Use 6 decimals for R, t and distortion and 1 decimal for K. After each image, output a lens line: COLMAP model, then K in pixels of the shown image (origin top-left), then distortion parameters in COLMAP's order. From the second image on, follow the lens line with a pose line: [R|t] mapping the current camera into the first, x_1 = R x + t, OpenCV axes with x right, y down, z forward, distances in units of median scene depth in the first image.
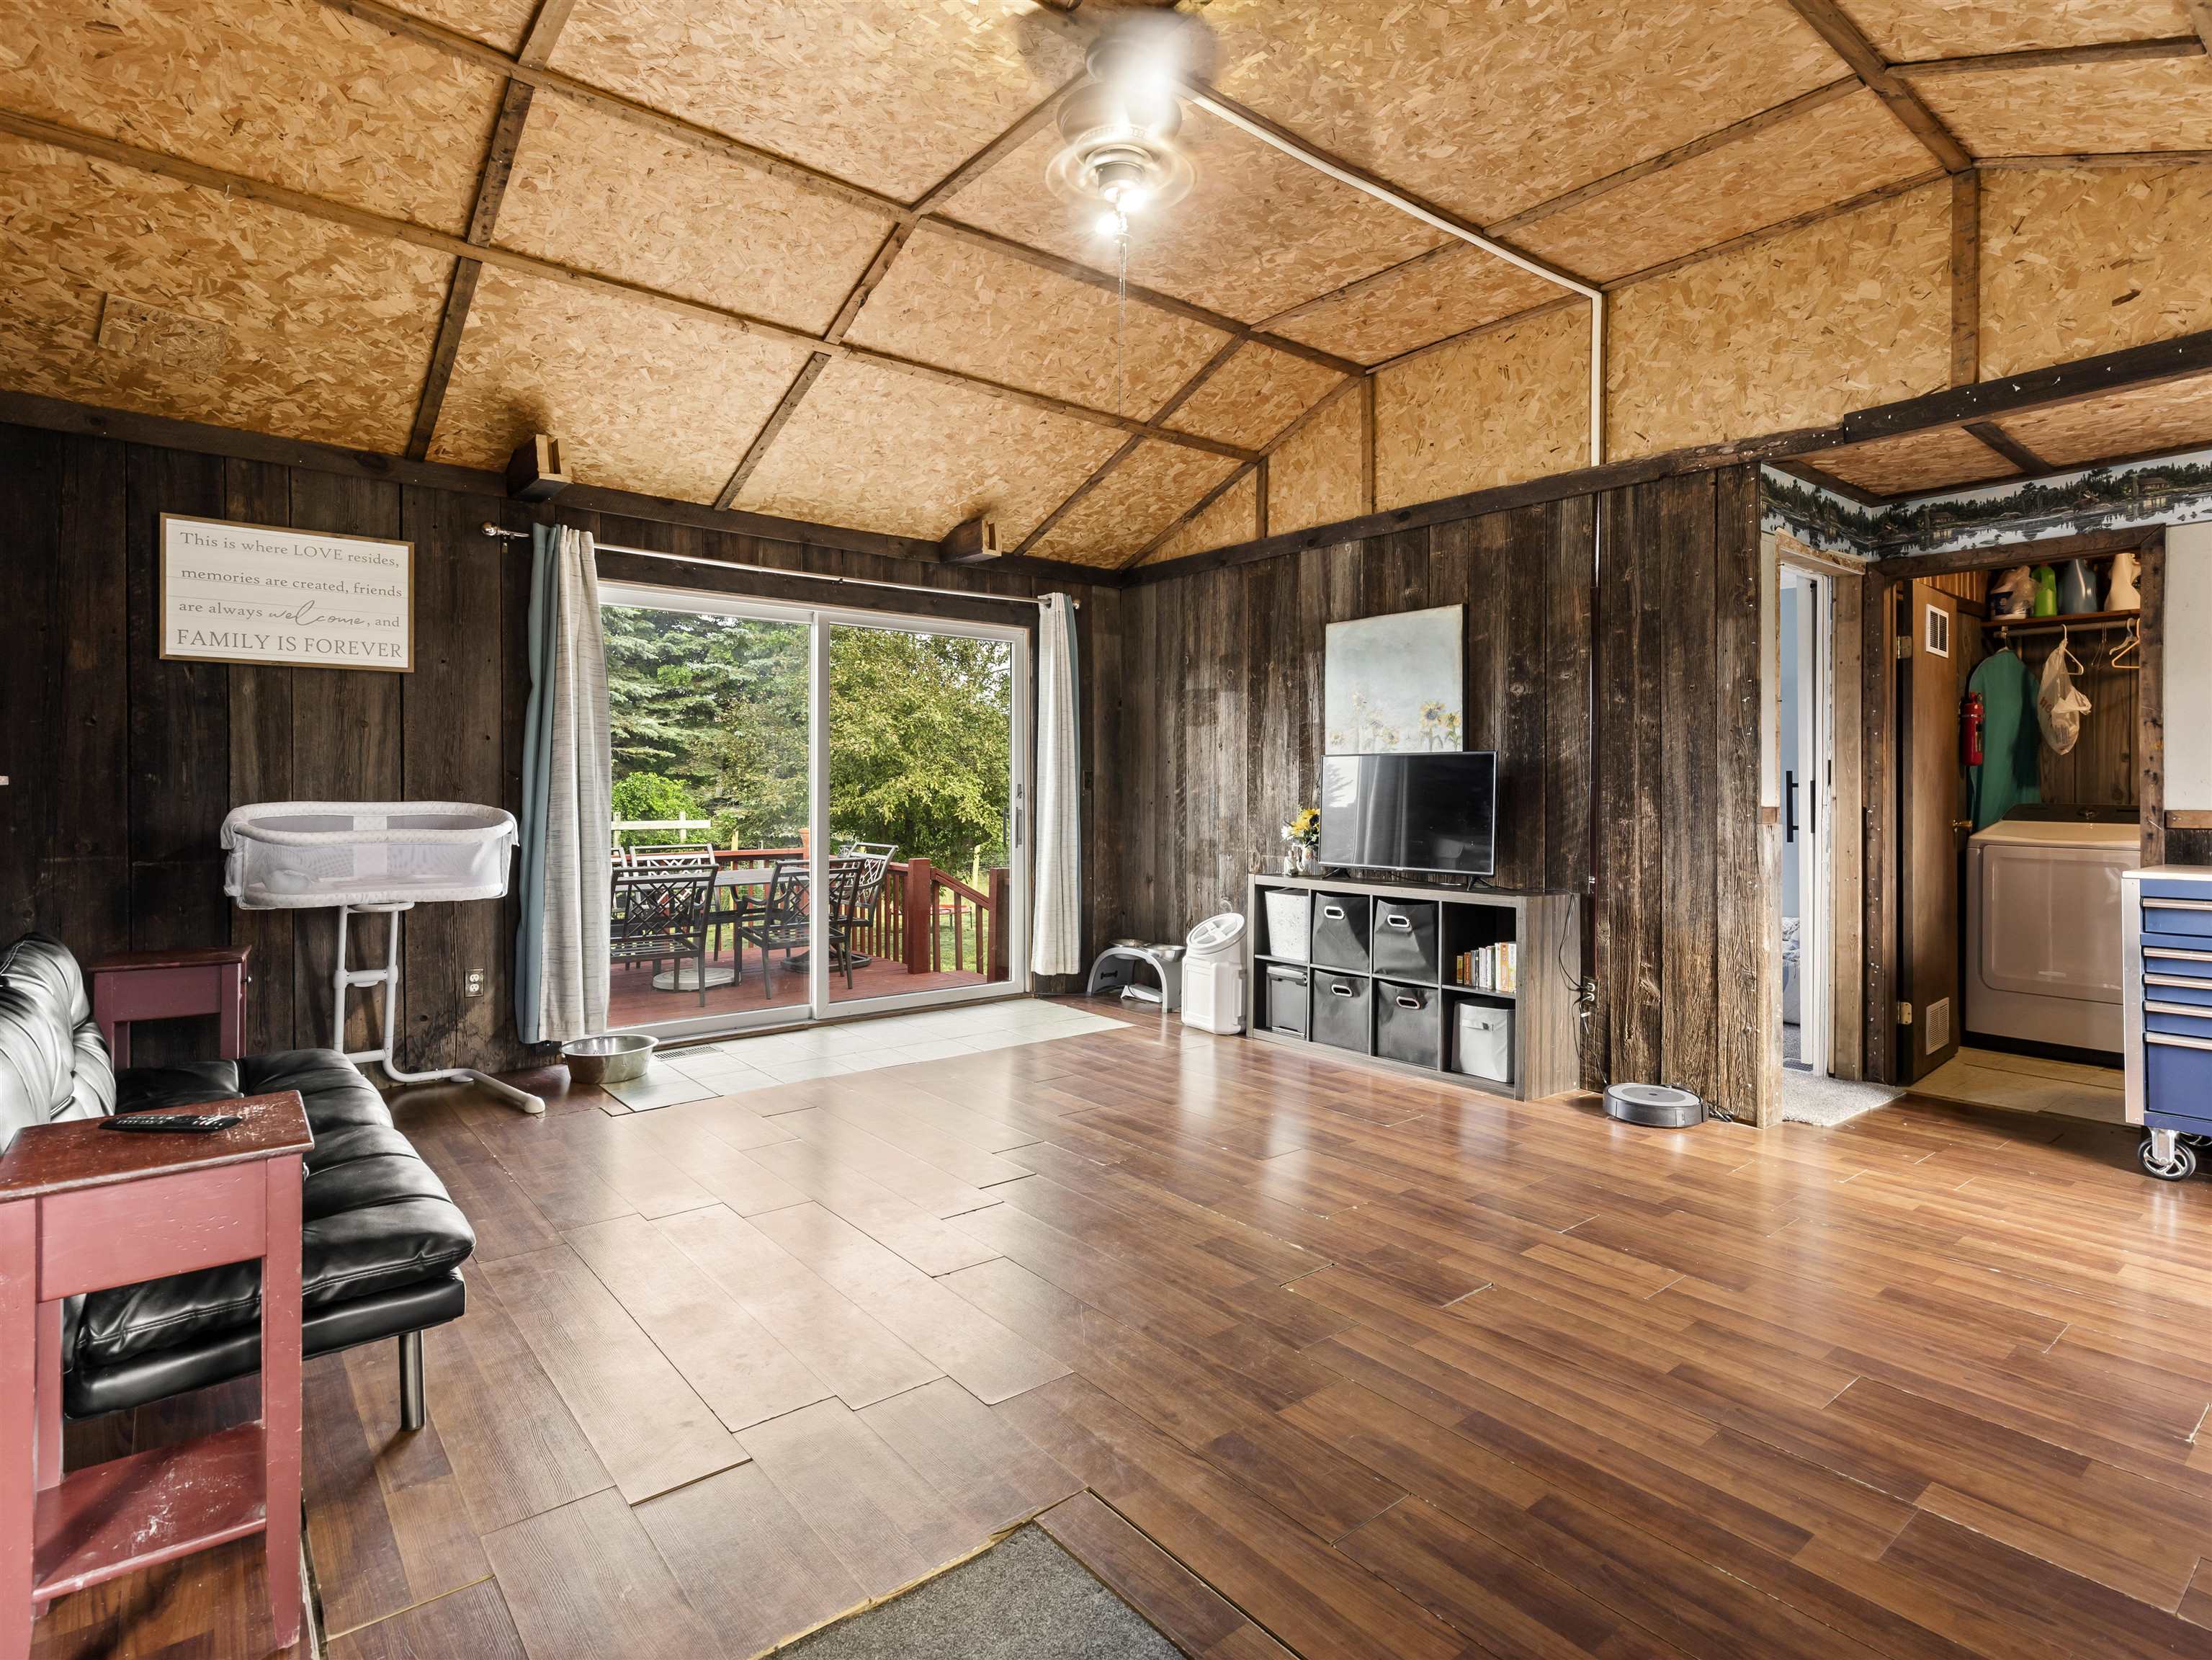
lens RADIAL K [[1137.4, 0, 1106.0], [0, 1137.4, 830.0], [0, 0, 1]] dist [0.001938, 0.000266]
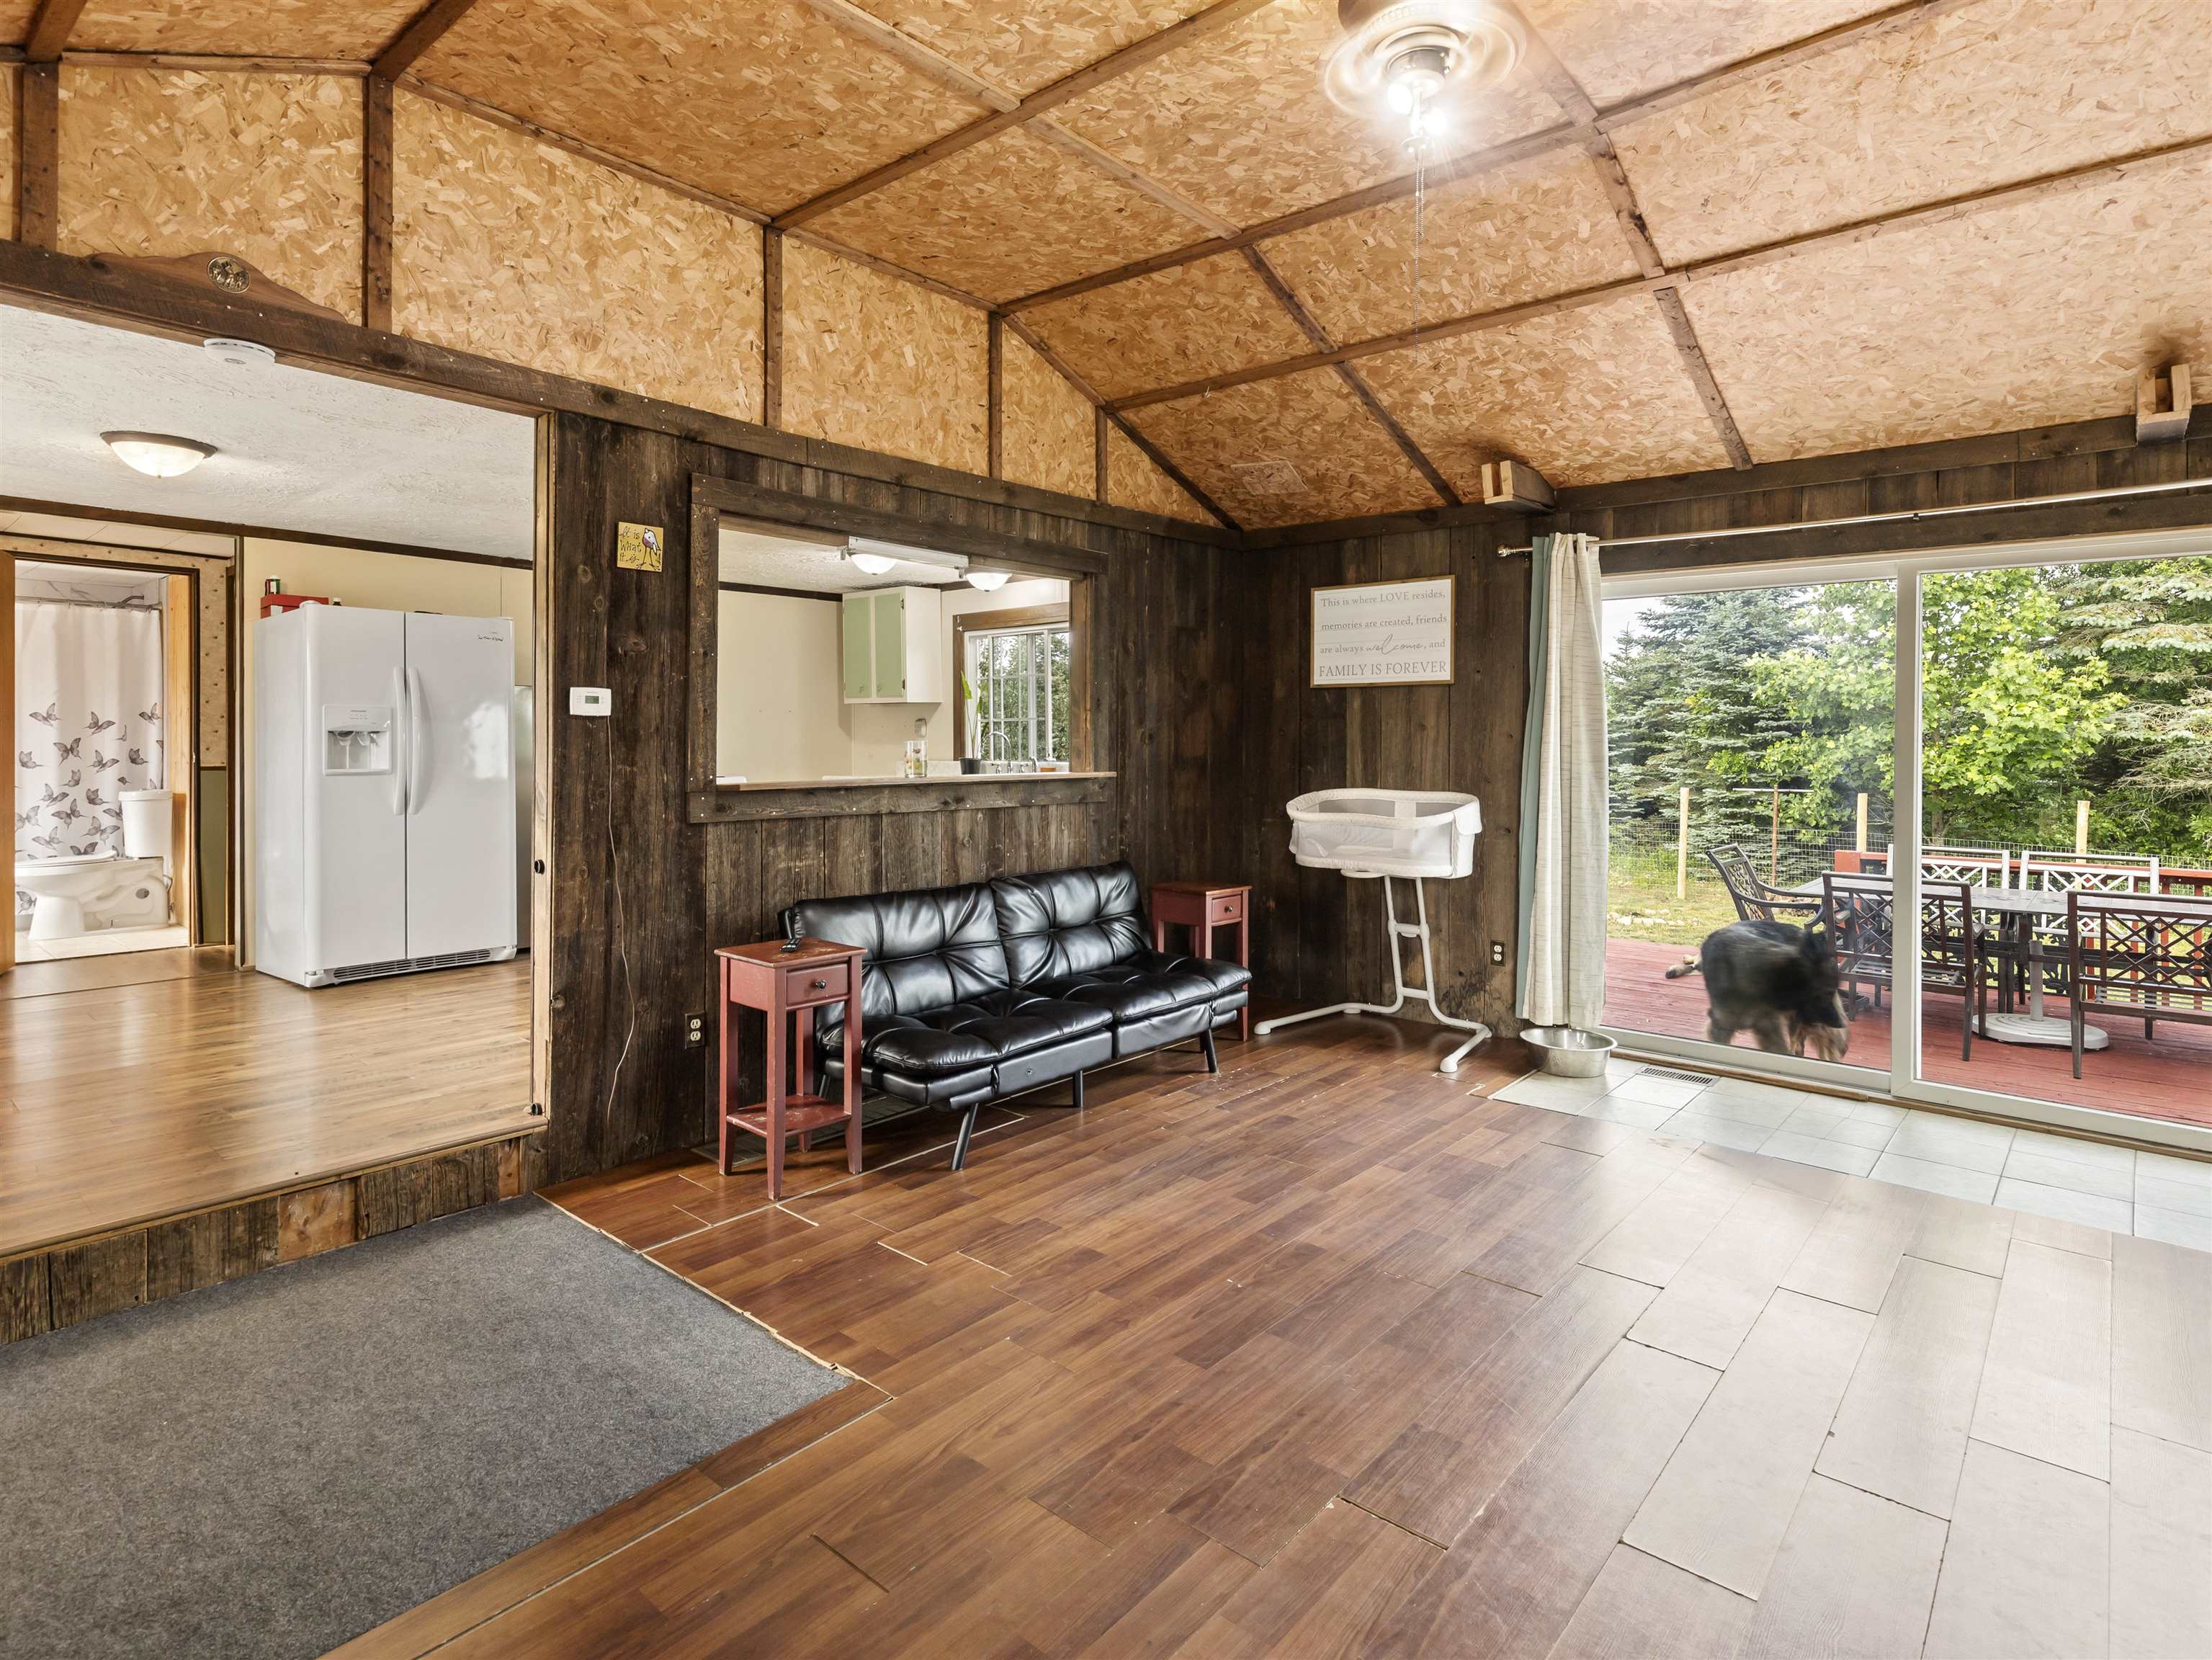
lens RADIAL K [[1158.9, 0, 1105.5], [0, 1158.9, 772.6], [0, 0, 1]] dist [-0.000060, -0.000173]
pose [[0.172298, 0.023206, -0.984771, 0.554052], [-0.045291, 0.998852, 0.015614, -0.048841], [0.984003, 0.041911, 0.173151, 0.450899]]
